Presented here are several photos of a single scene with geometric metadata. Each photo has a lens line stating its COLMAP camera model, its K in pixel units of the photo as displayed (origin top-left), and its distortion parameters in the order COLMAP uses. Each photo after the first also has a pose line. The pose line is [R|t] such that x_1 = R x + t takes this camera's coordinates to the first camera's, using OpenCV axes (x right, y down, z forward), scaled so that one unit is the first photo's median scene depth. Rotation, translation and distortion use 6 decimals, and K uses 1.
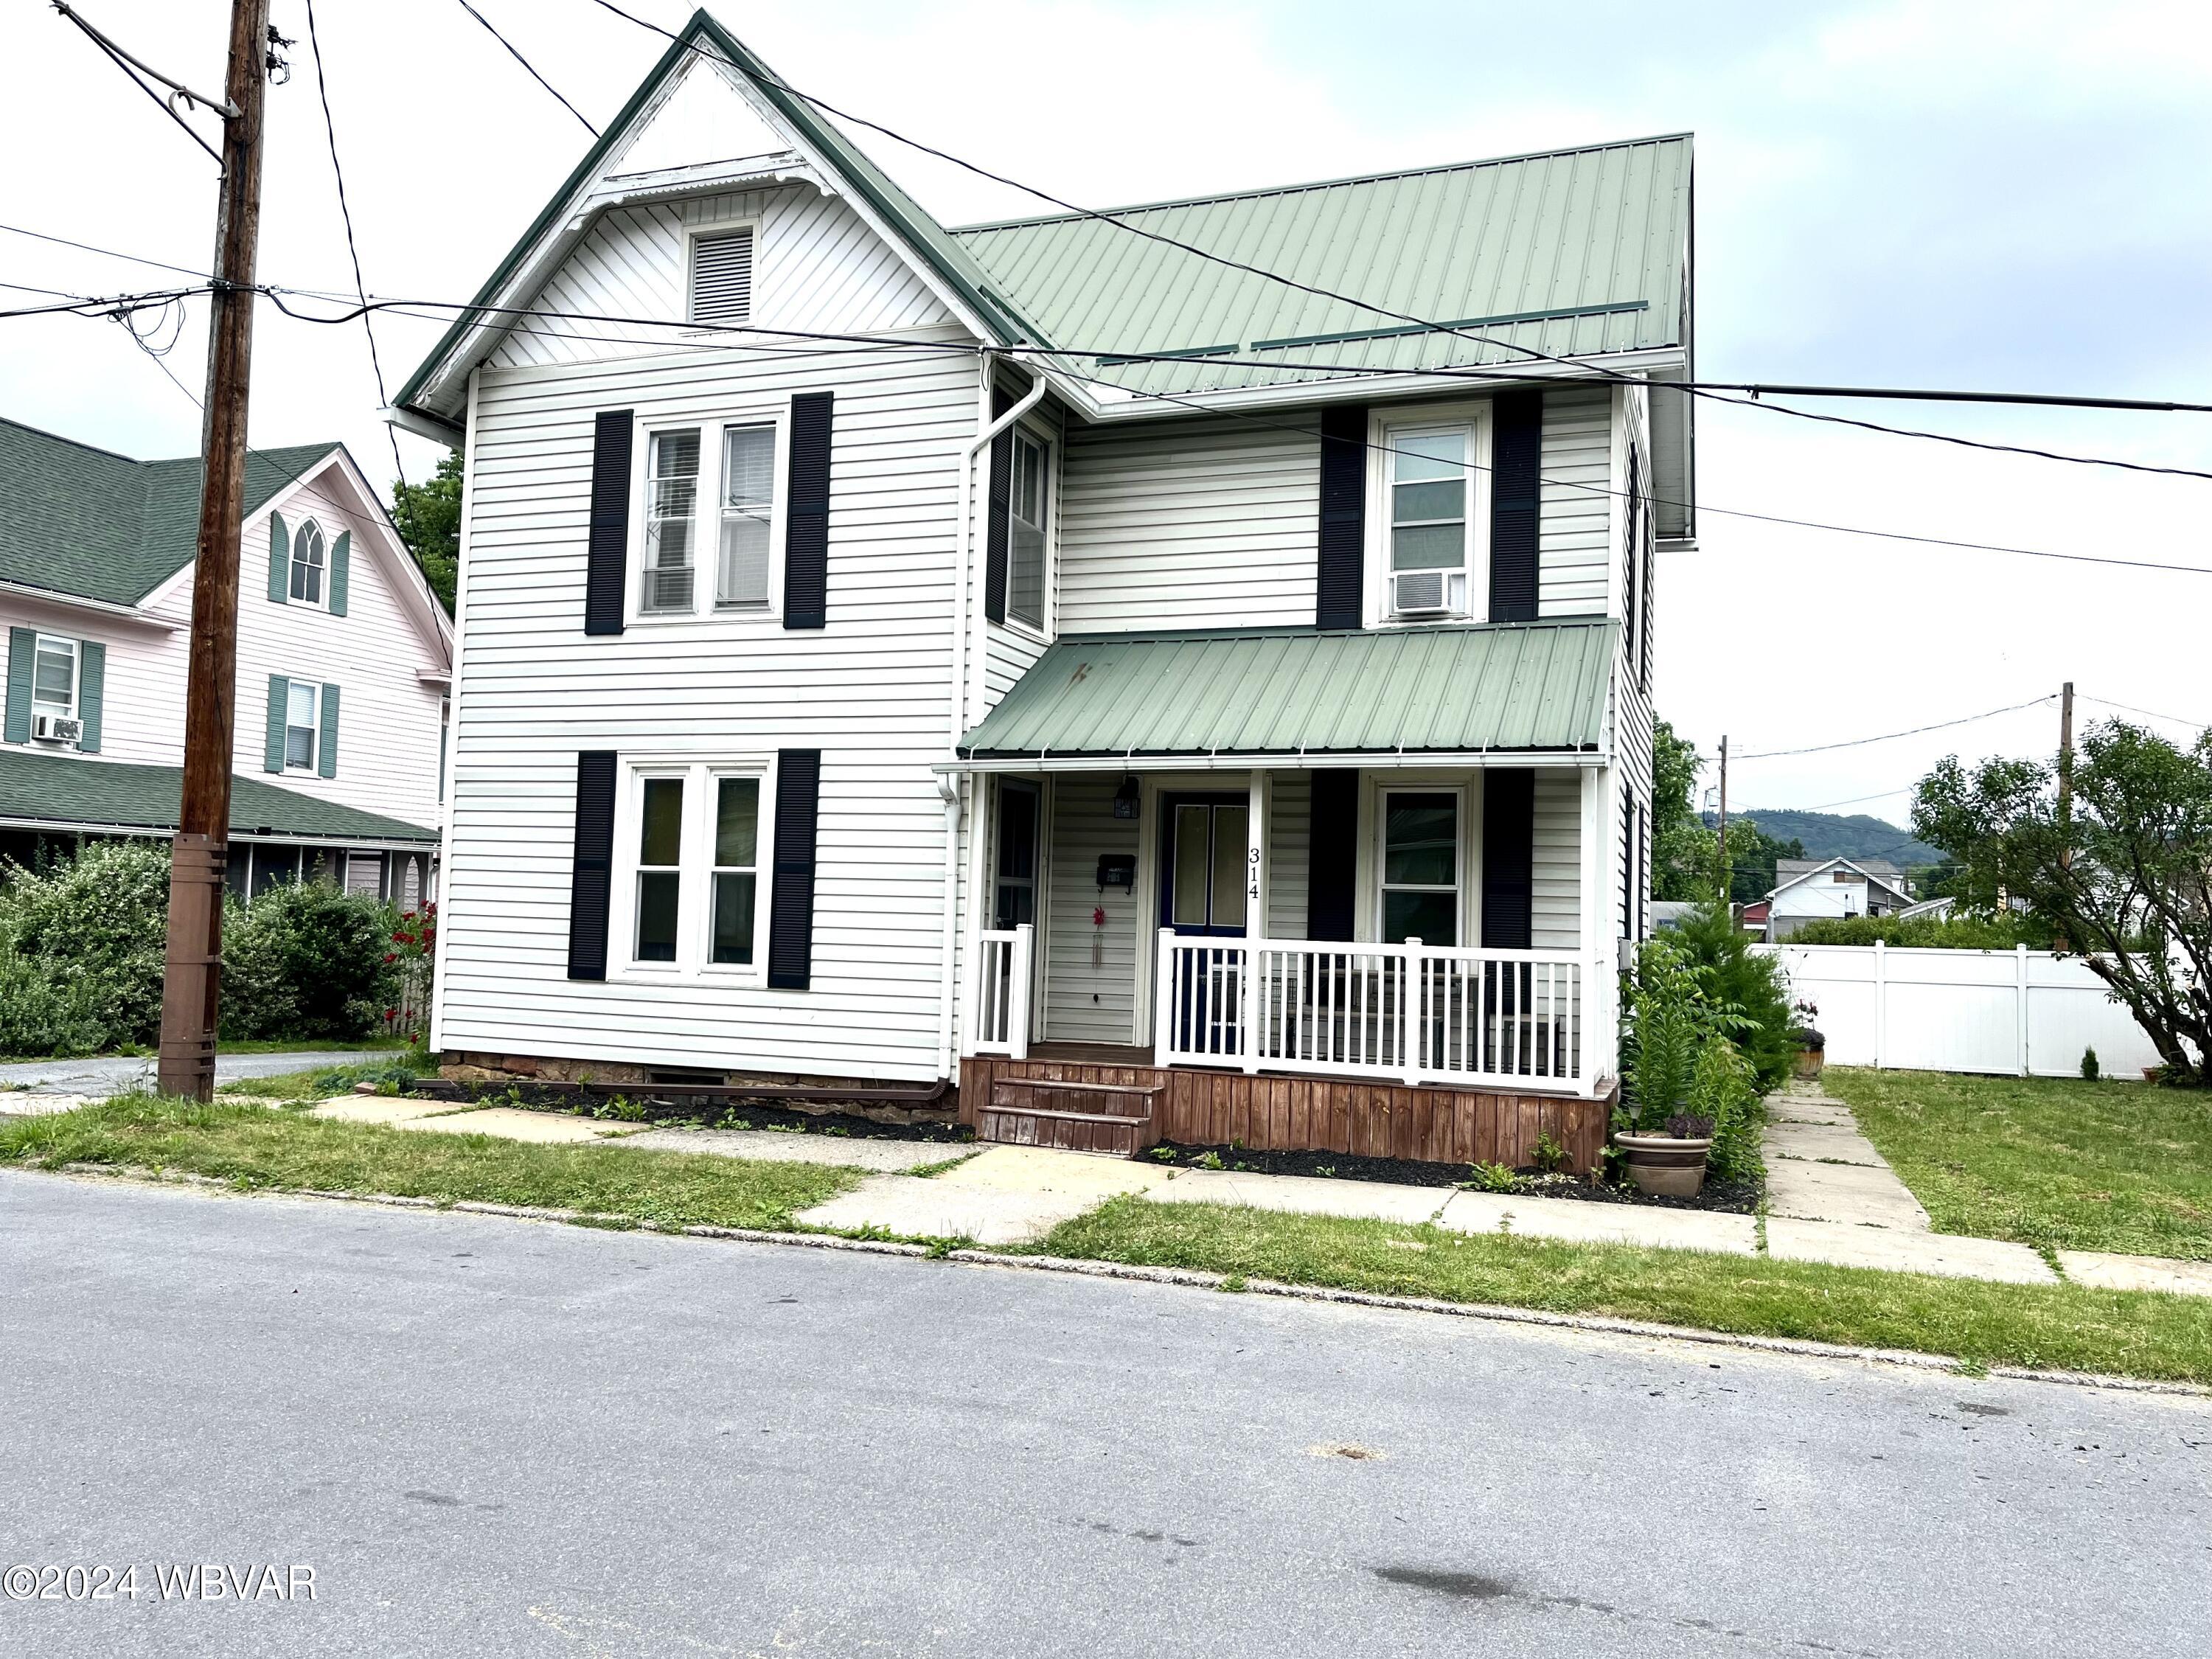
lens RADIAL K [[1703.7, 0, 1106.0], [0, 1703.7, 829.5], [0, 0, 1]] dist [-0.002471, -0.002358]
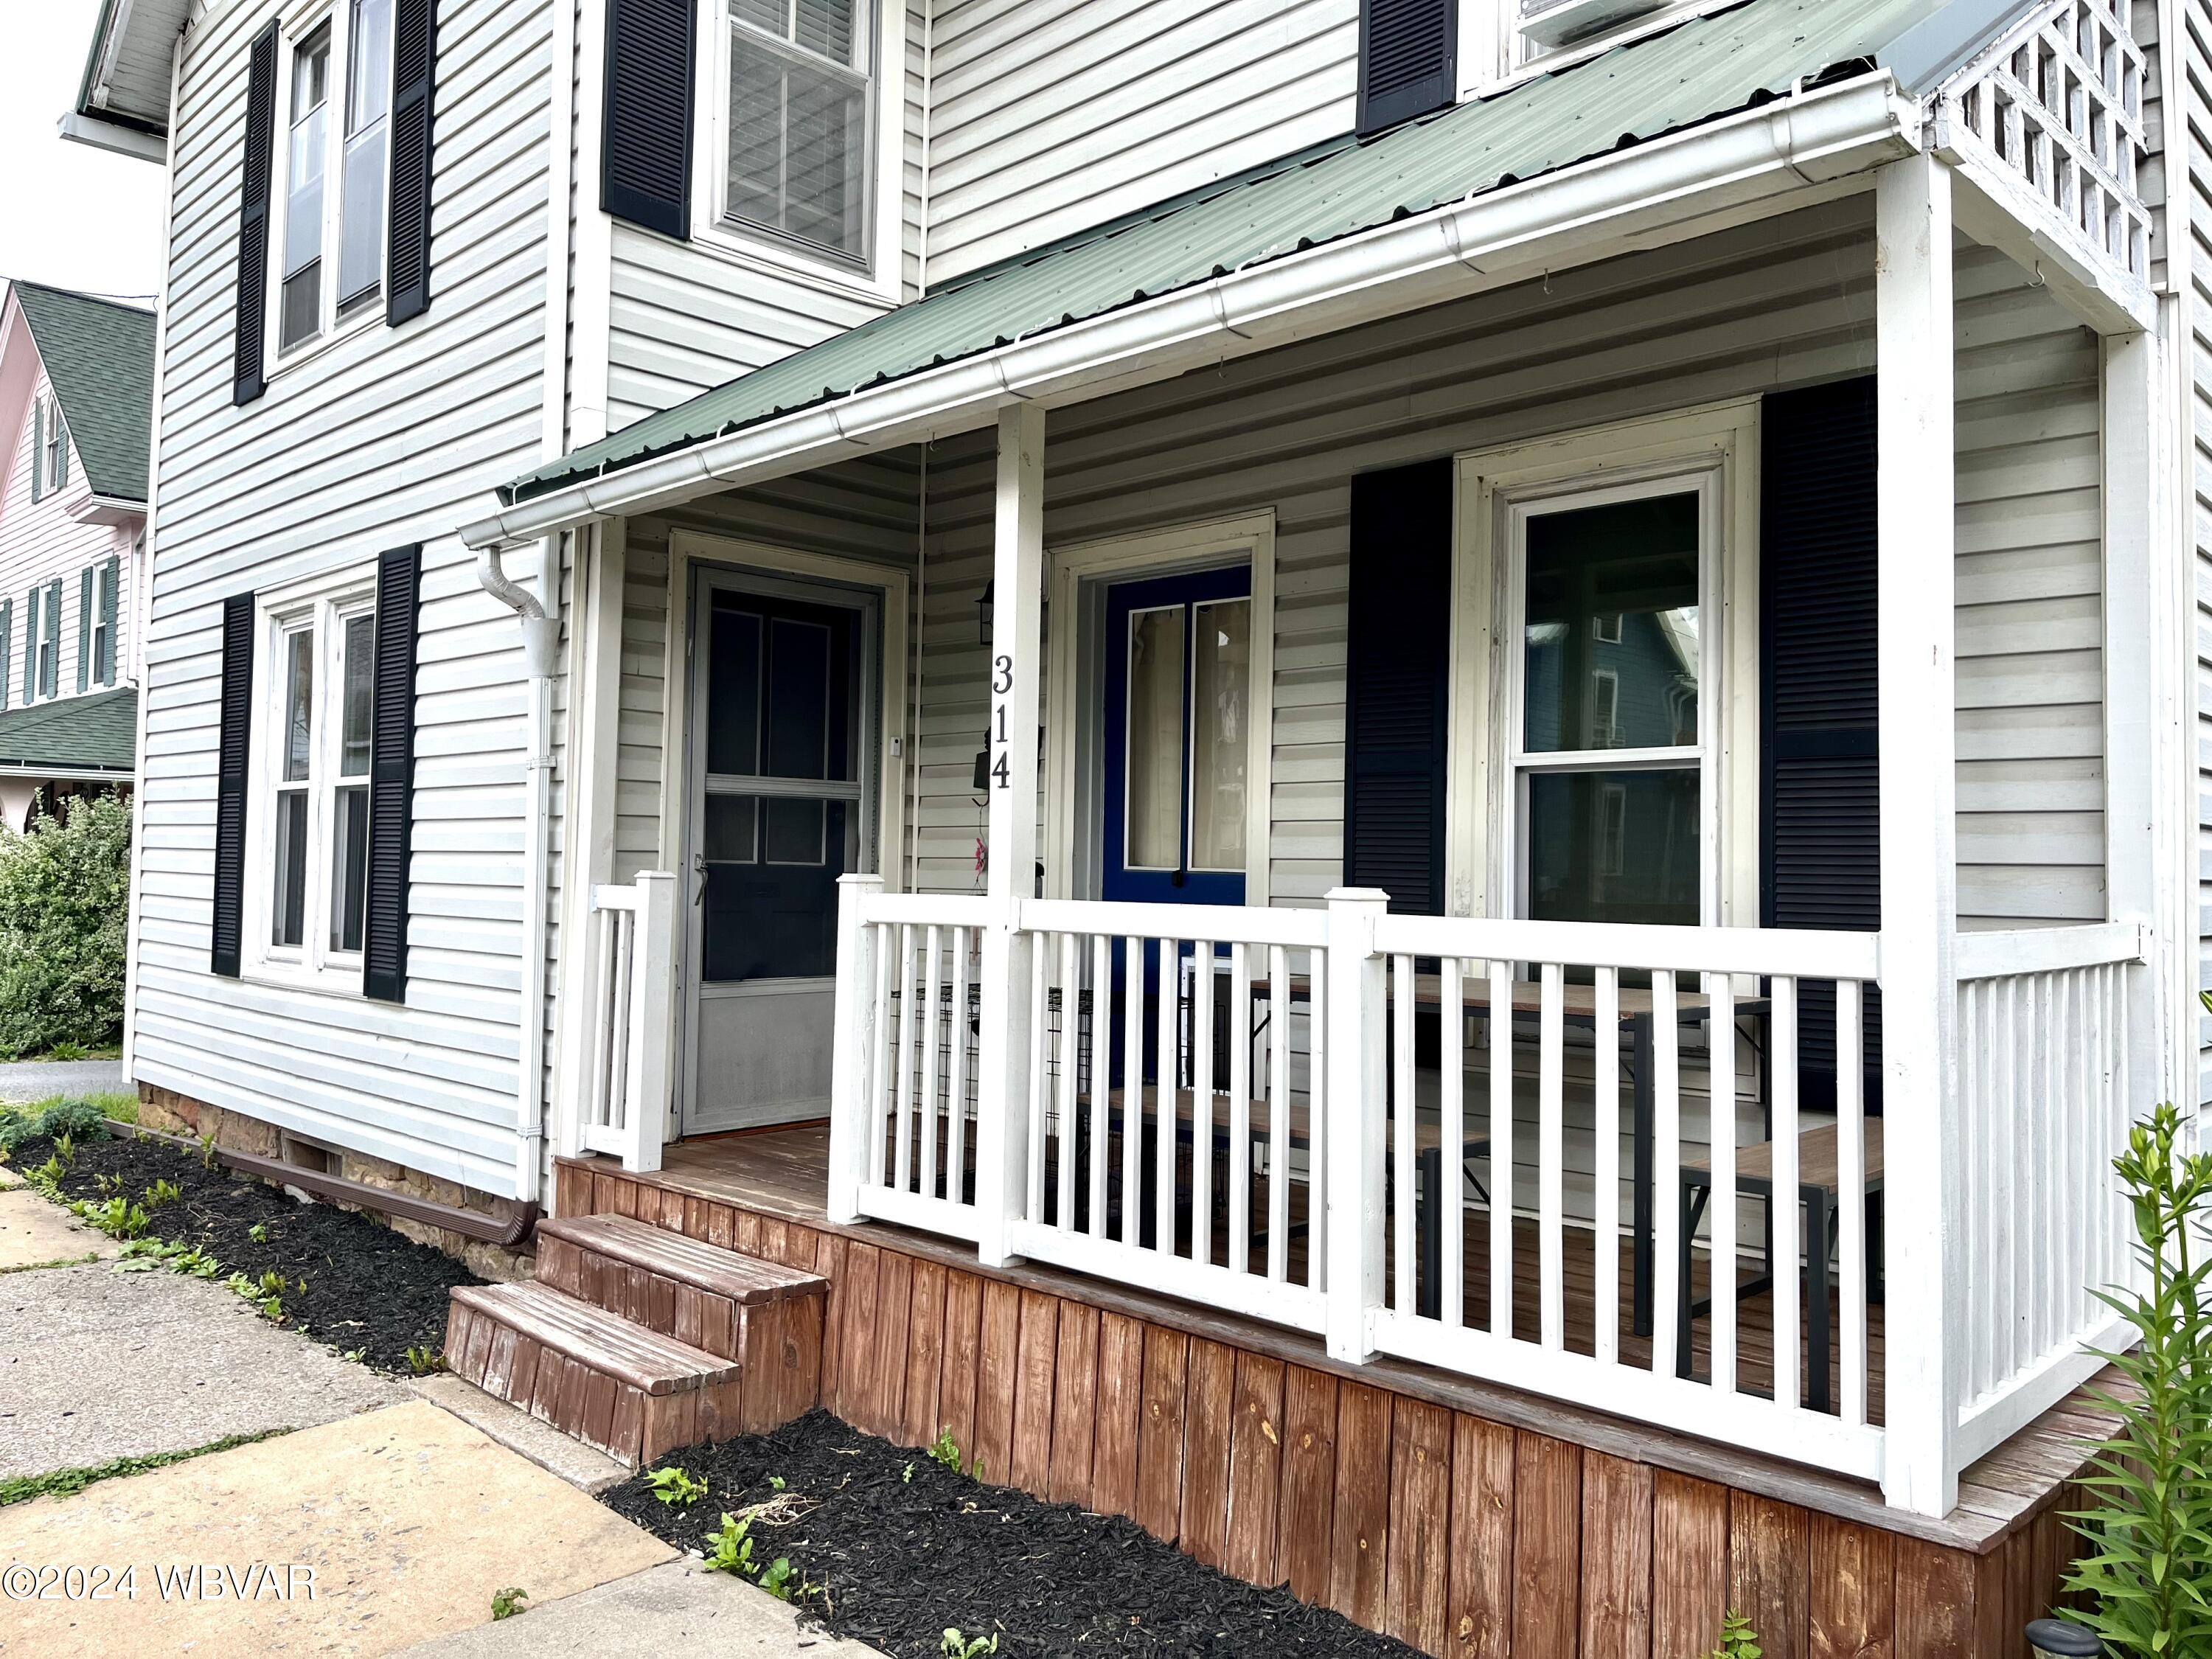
lens RADIAL K [[1703.7, 0, 1106.0], [0, 1703.7, 829.5], [0, 0, 1]] dist [-0.002471, -0.002358]
pose [[0.917711, -0.025383, -0.396437, 0.256433], [0.034112, 0.999306, 0.014982, 0.044731], [0.395782, -0.027273, 0.917939, 0.675513]]
